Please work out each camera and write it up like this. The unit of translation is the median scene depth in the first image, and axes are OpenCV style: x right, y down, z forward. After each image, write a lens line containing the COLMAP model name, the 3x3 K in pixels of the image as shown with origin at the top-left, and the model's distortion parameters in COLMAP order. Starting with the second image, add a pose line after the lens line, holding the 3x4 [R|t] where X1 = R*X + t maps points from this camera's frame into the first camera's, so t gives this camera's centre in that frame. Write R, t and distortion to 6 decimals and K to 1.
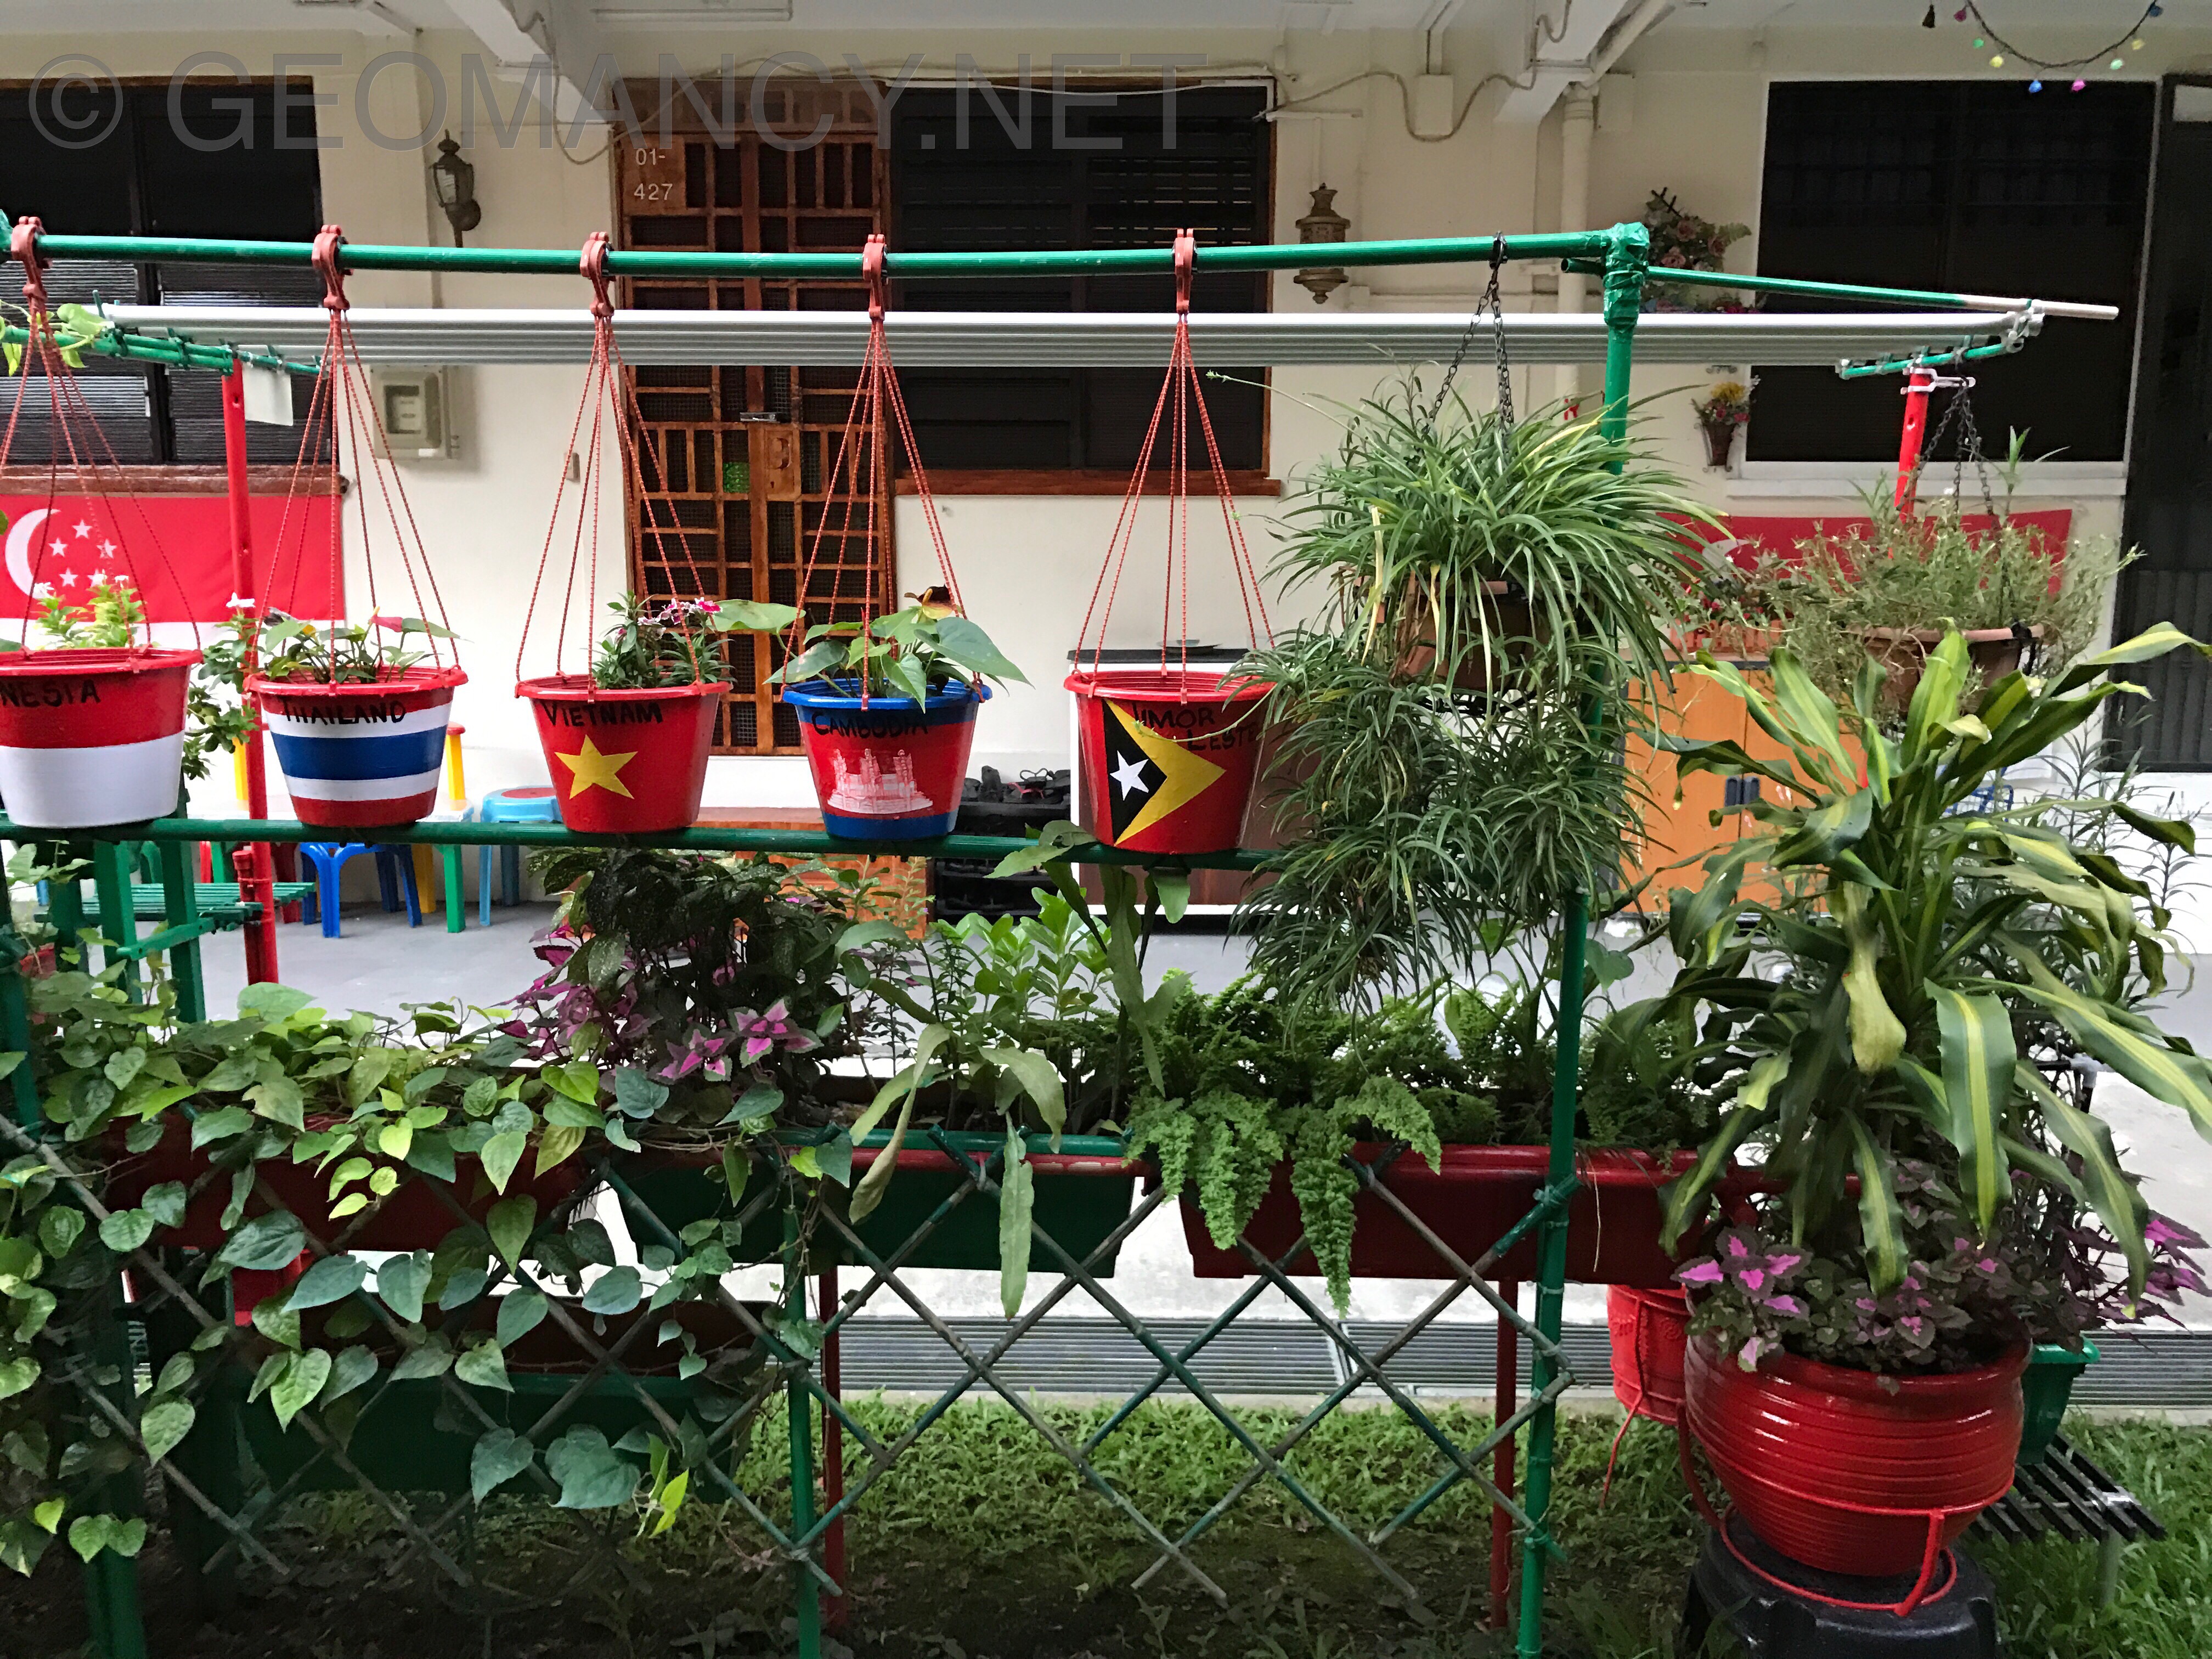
lens RADIAL K [[1811.1, 0, 1101.5], [0, 1811.1, 830.6], [0, 0, 1]] dist [0.049624, -0.064417]
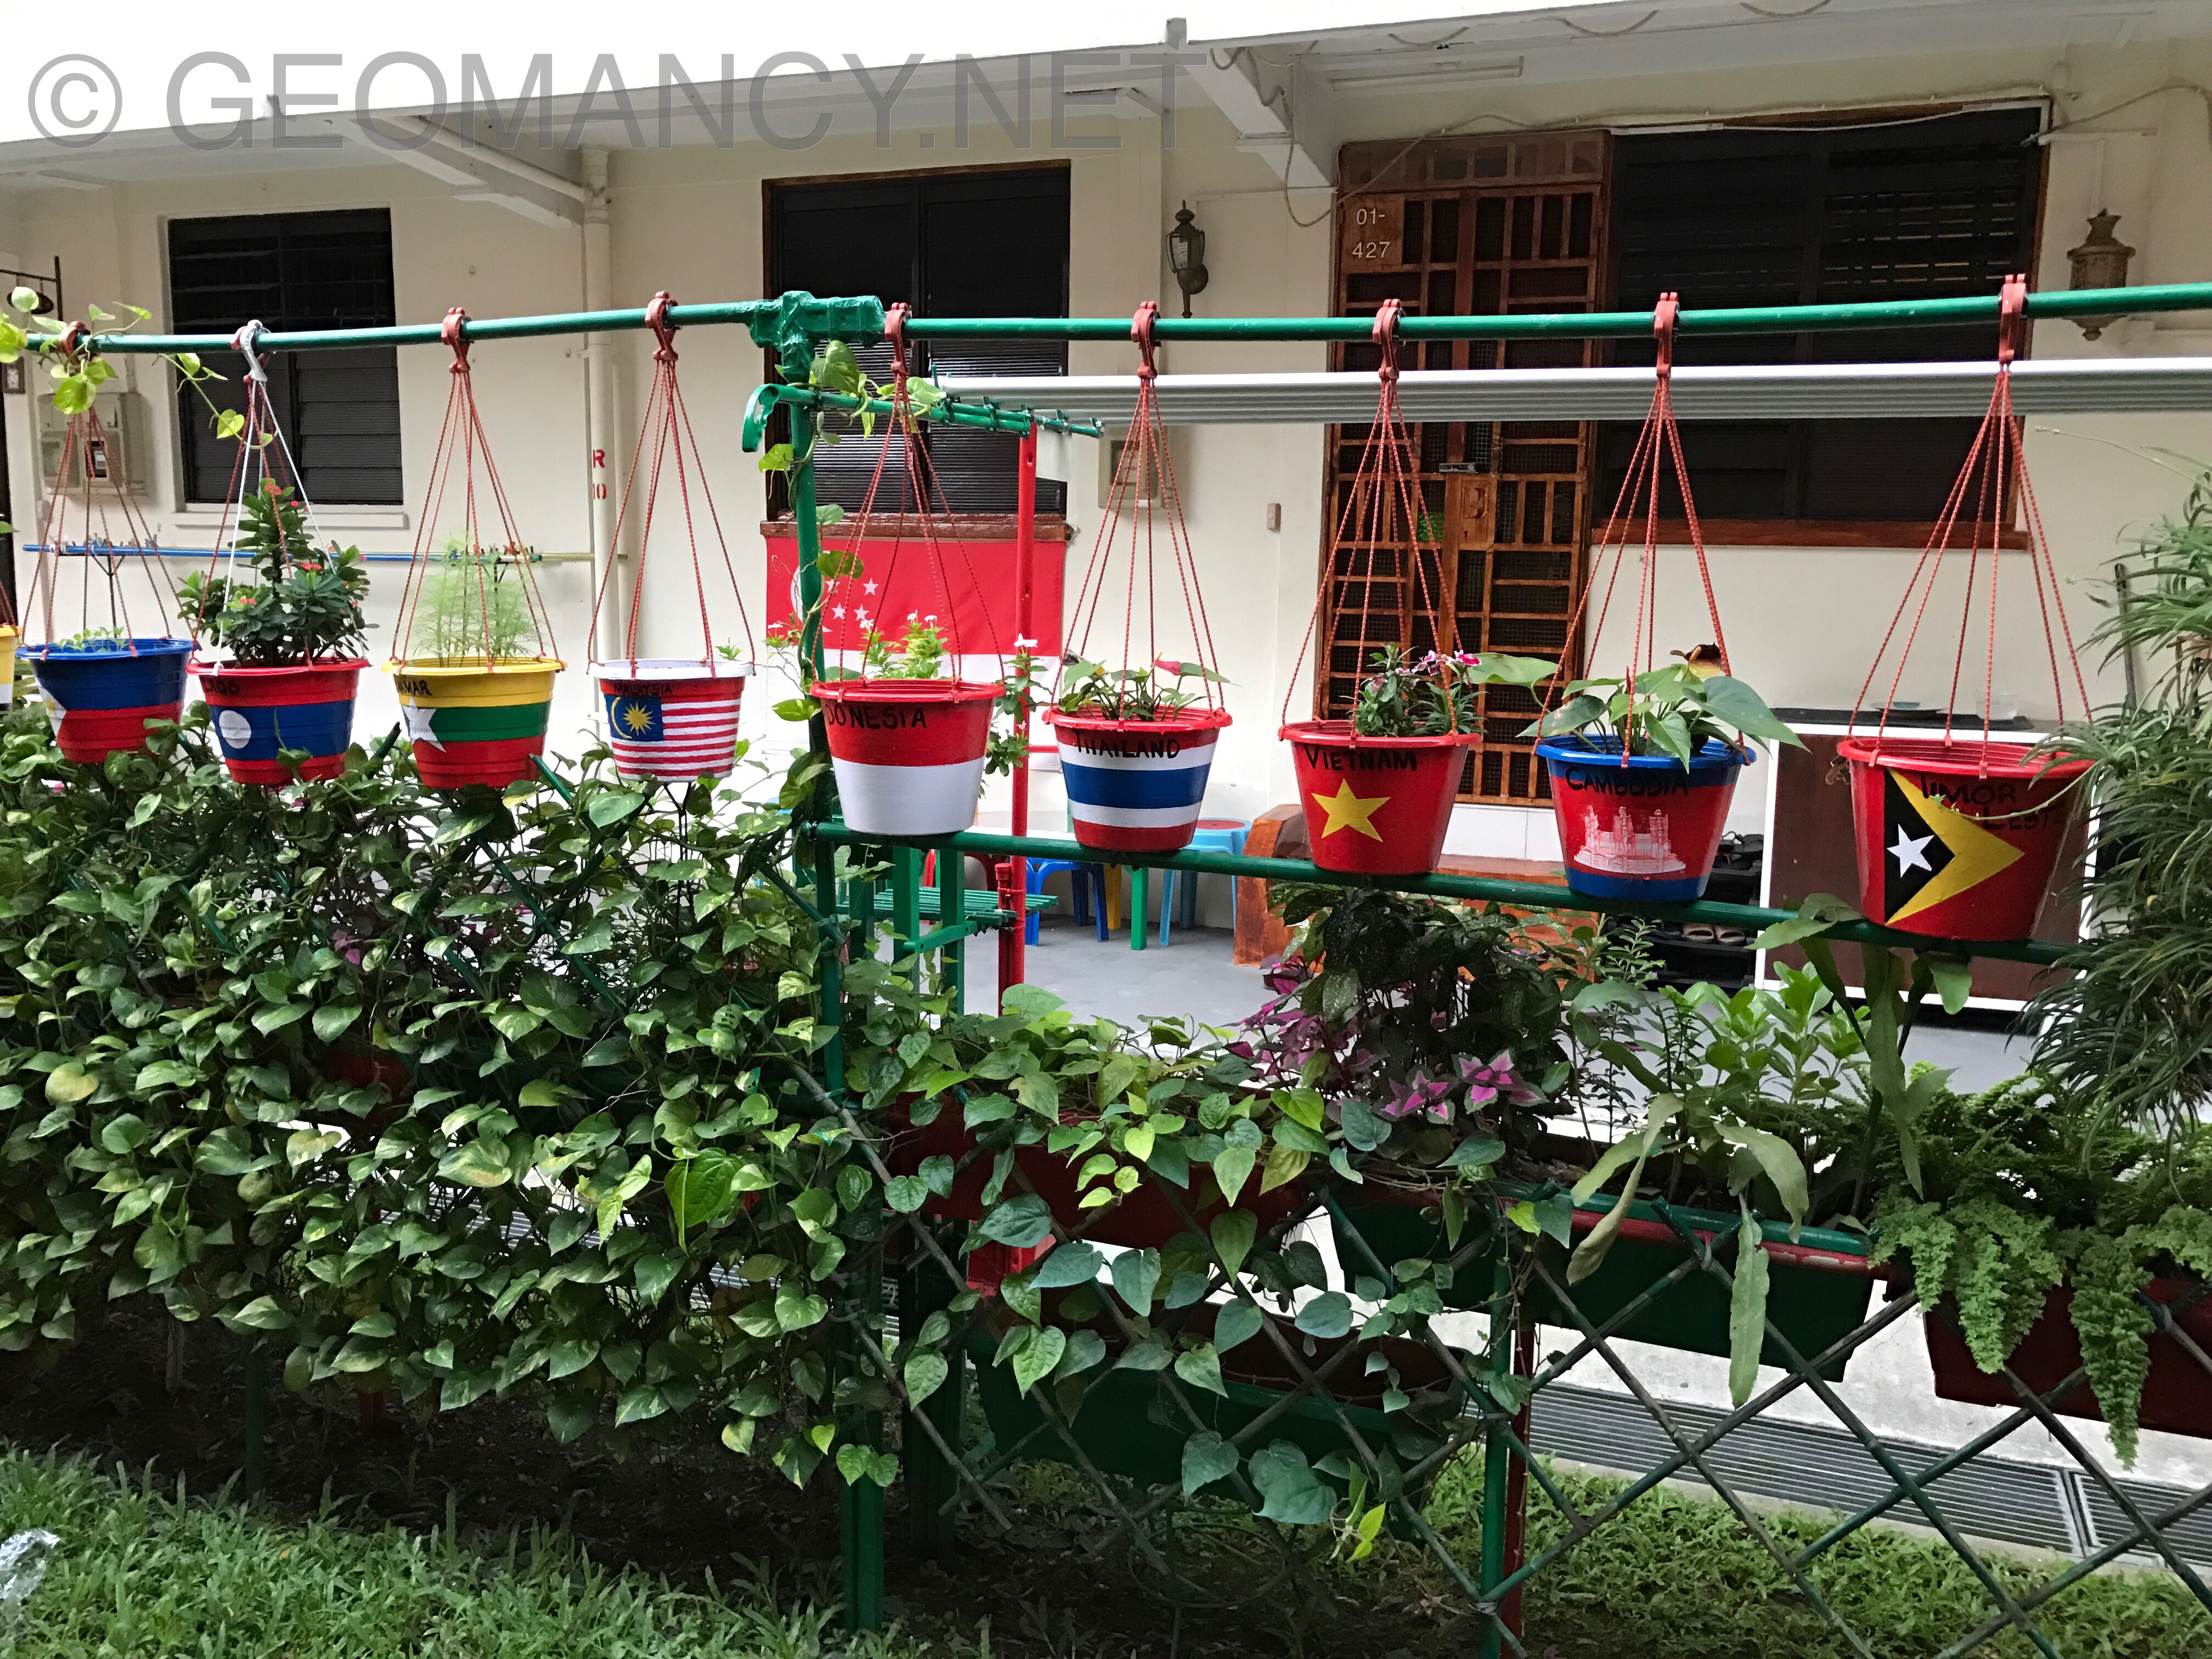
lens RADIAL K [[1811.1, 0, 1113.5], [0, 1811.1, 831.1], [0, 0, 1]] dist [0.049624, -0.064417]
pose [[0.943727, 0.063496, -0.324573, -0.062163], [-0.071012, 0.997411, -0.011351, -0.001072], [0.323012, 0.033761, 0.945793, -0.023932]]
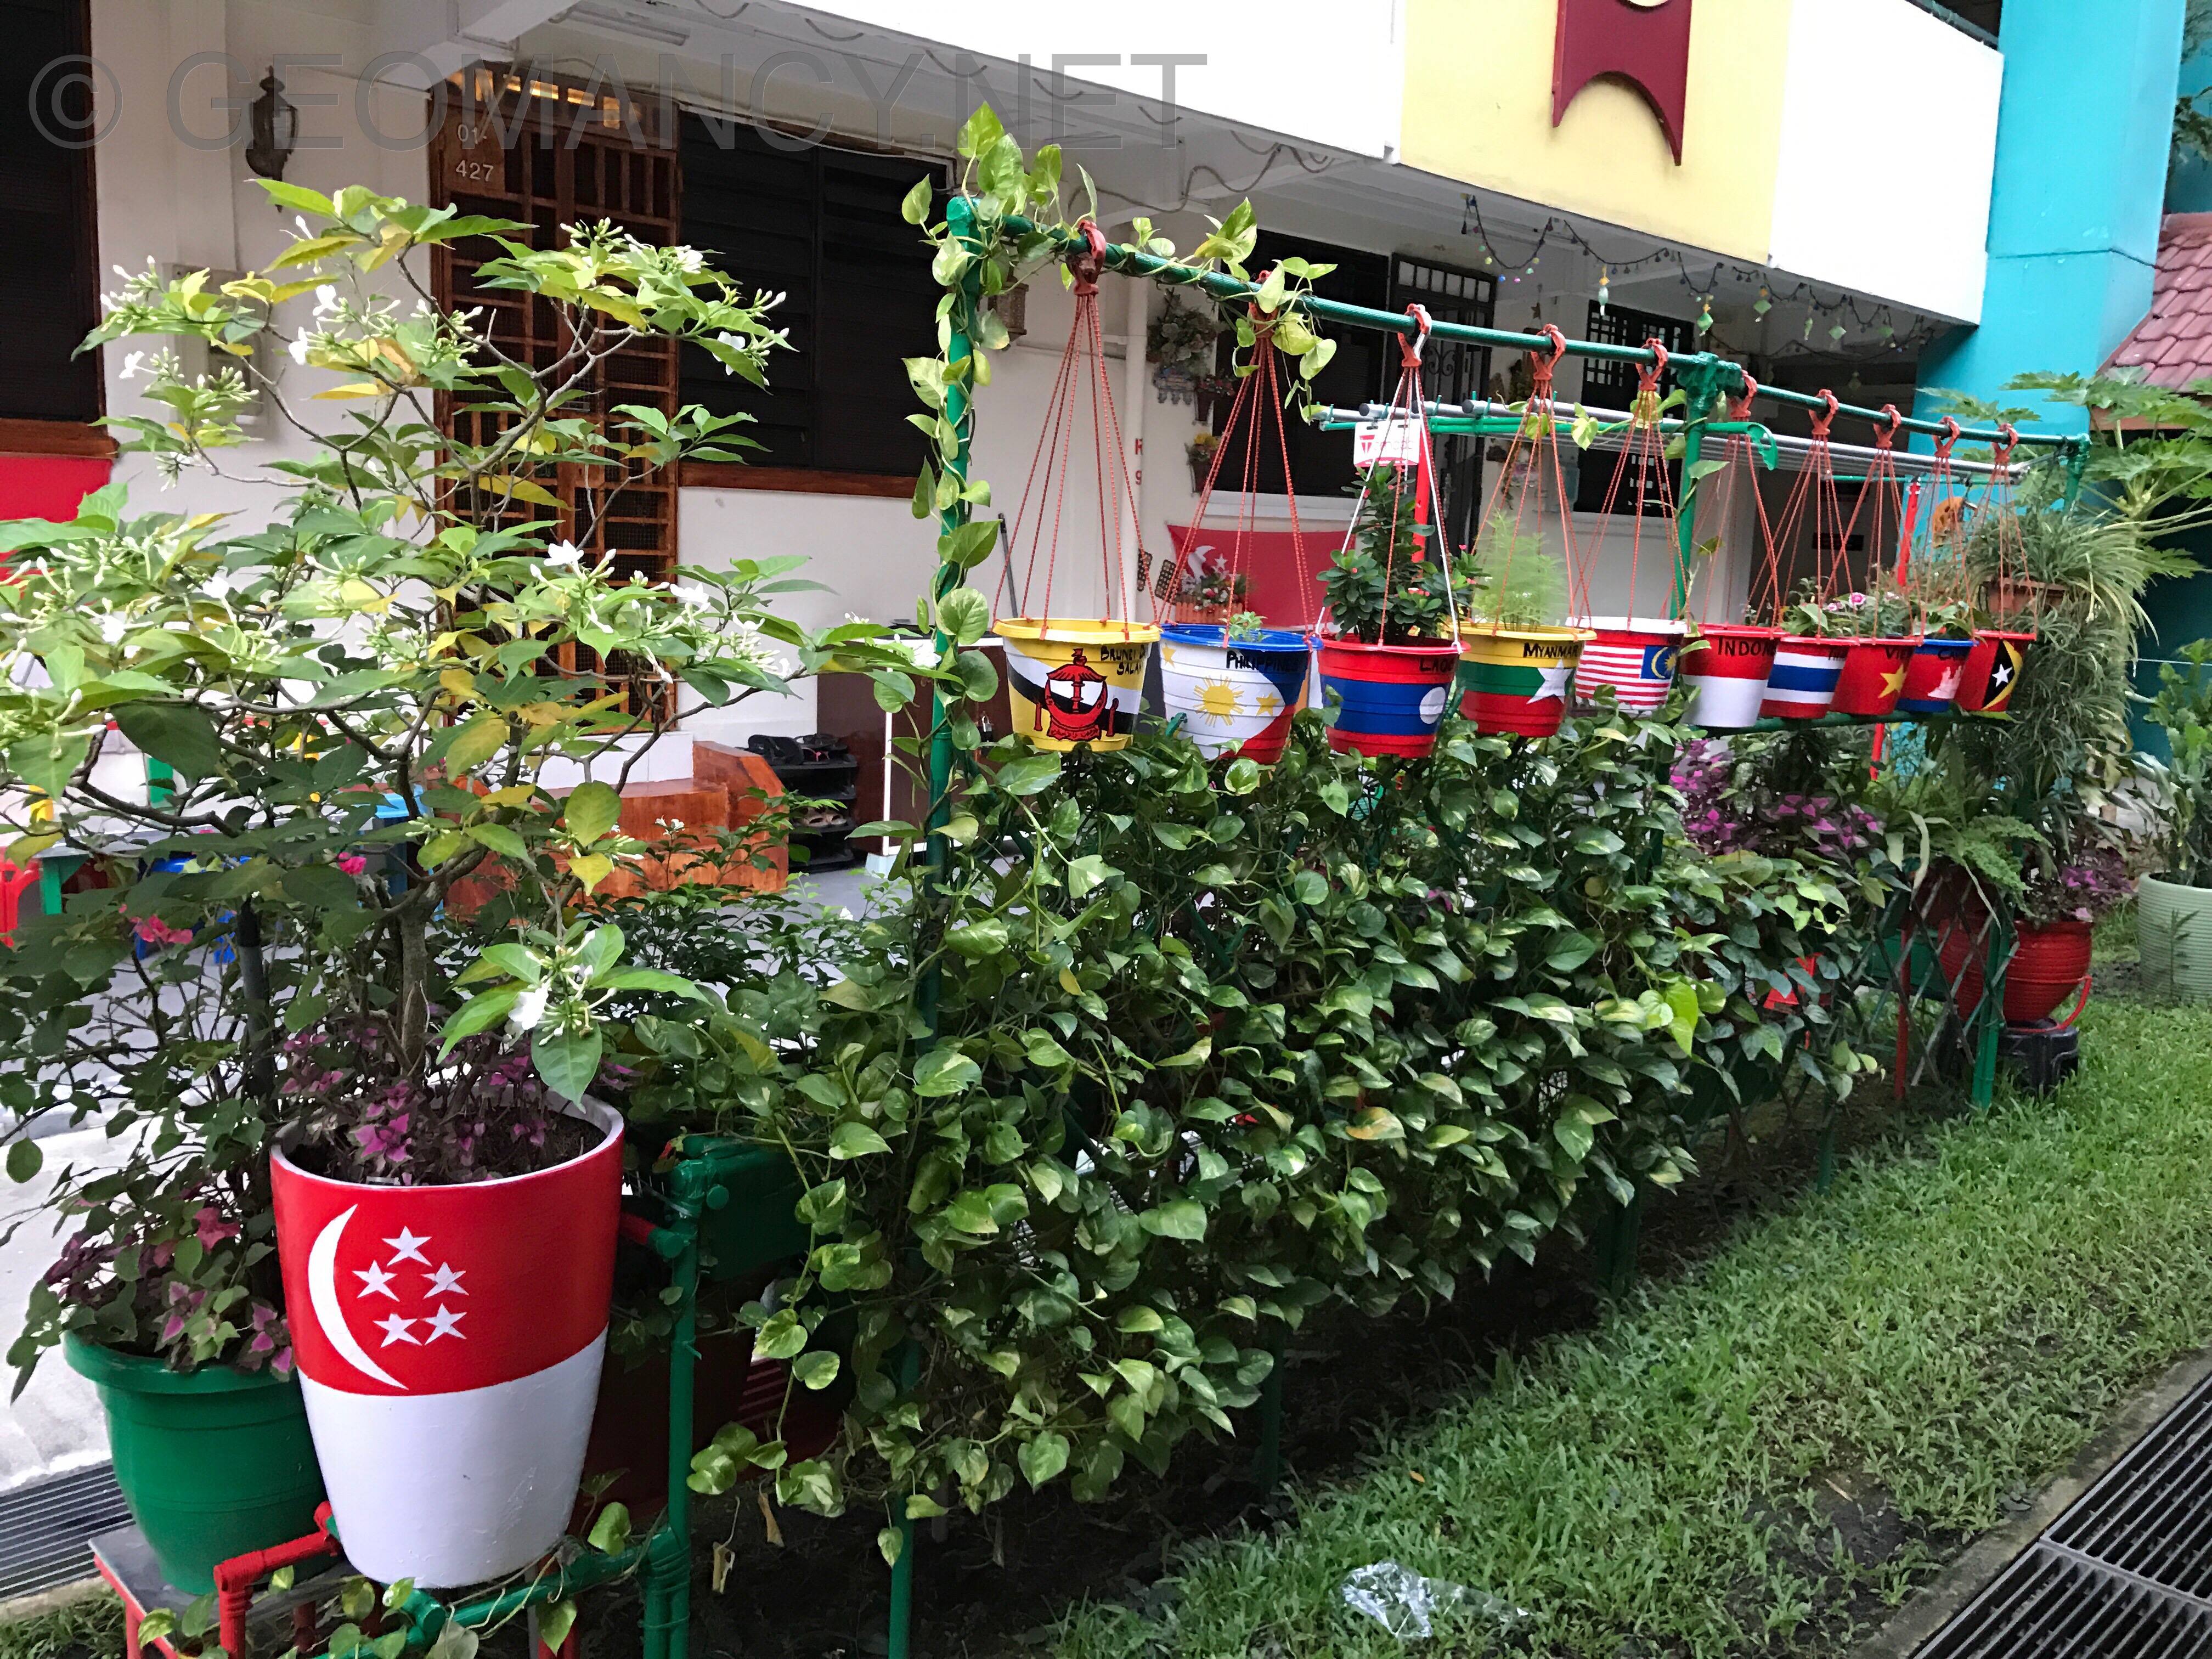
lens RADIAL K [[1811.1, 0, 1104.8], [0, 1811.1, 823.0], [0, 0, 1]] dist [0.049624, -0.064417]
pose [[0.709556, -0.087933, 0.699141, -2.049817], [0.083006, 0.995706, 0.040991, -0.030188], [-0.699744, 0.028948, 0.713807, 0.197069]]
